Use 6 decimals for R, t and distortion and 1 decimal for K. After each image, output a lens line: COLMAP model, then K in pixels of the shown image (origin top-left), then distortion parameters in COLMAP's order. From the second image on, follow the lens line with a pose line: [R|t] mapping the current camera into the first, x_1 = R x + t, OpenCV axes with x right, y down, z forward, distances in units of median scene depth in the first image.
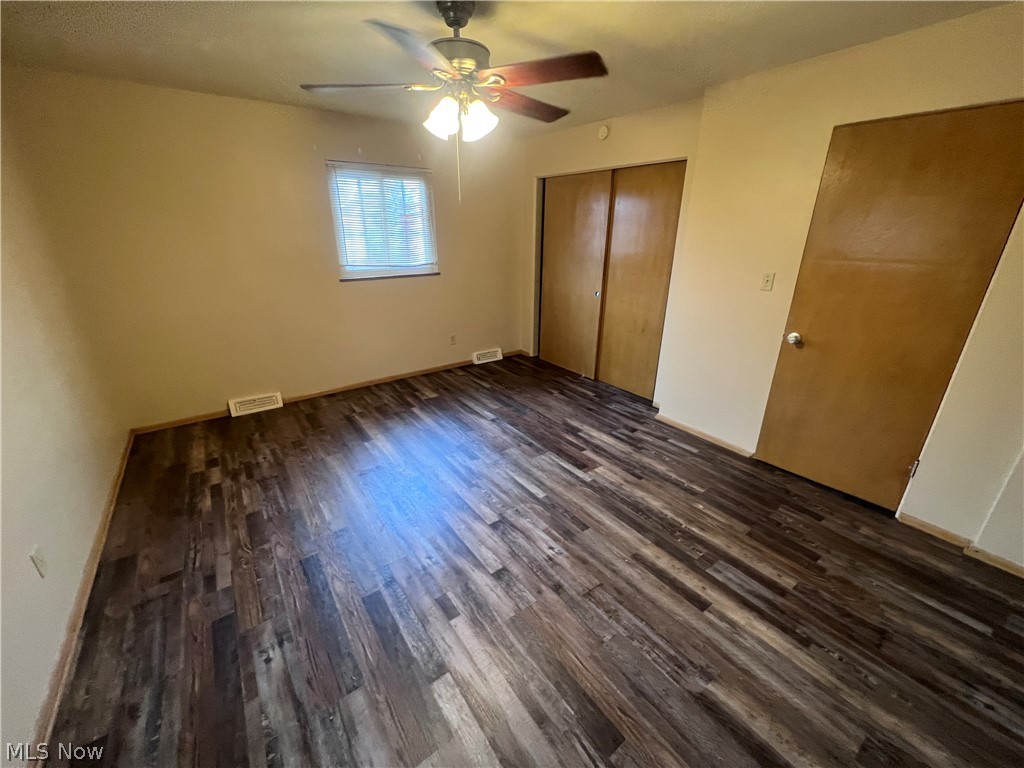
lens RADIAL K [[410.2, 0, 506.6], [0, 410.2, 382.6], [0, 0, 1]] dist [-0.000106, 0.000425]
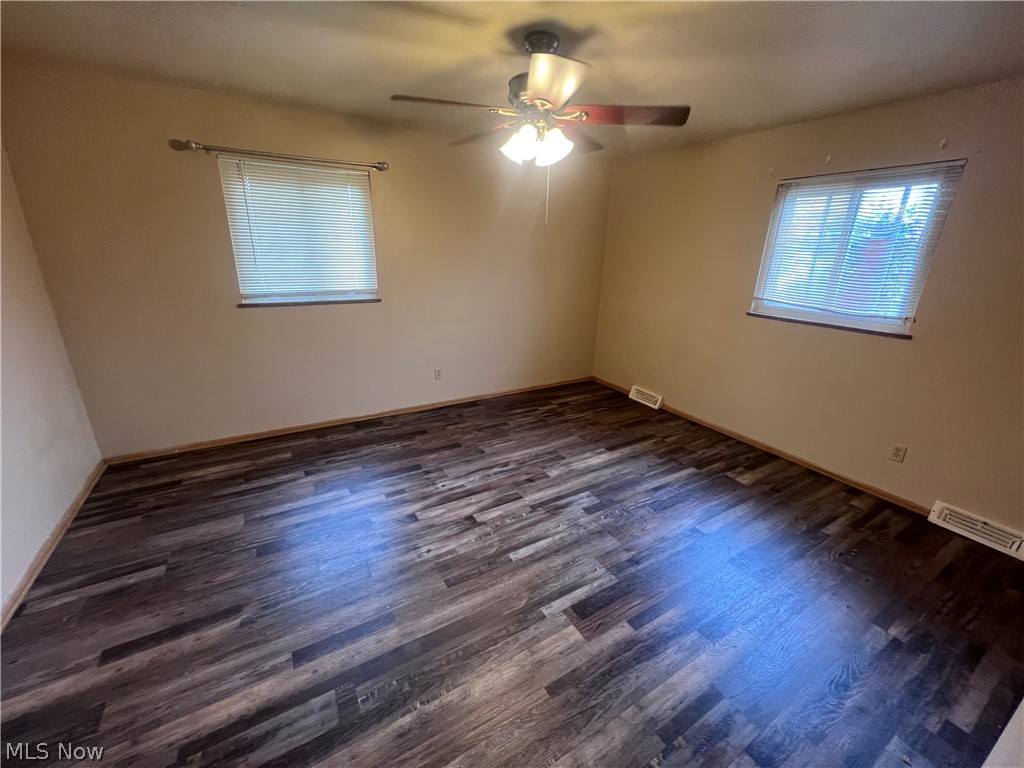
lens RADIAL K [[410.2, 0, 511.5], [0, 410.2, 381.8], [0, 0, 1]] dist [-0.000106, 0.000425]
pose [[-0.083567, 0.303703, -0.949095, 0.748538], [-0.381425, 0.870147, 0.312025, -0.290556], [0.920615, 0.388083, 0.043125, 0.785991]]
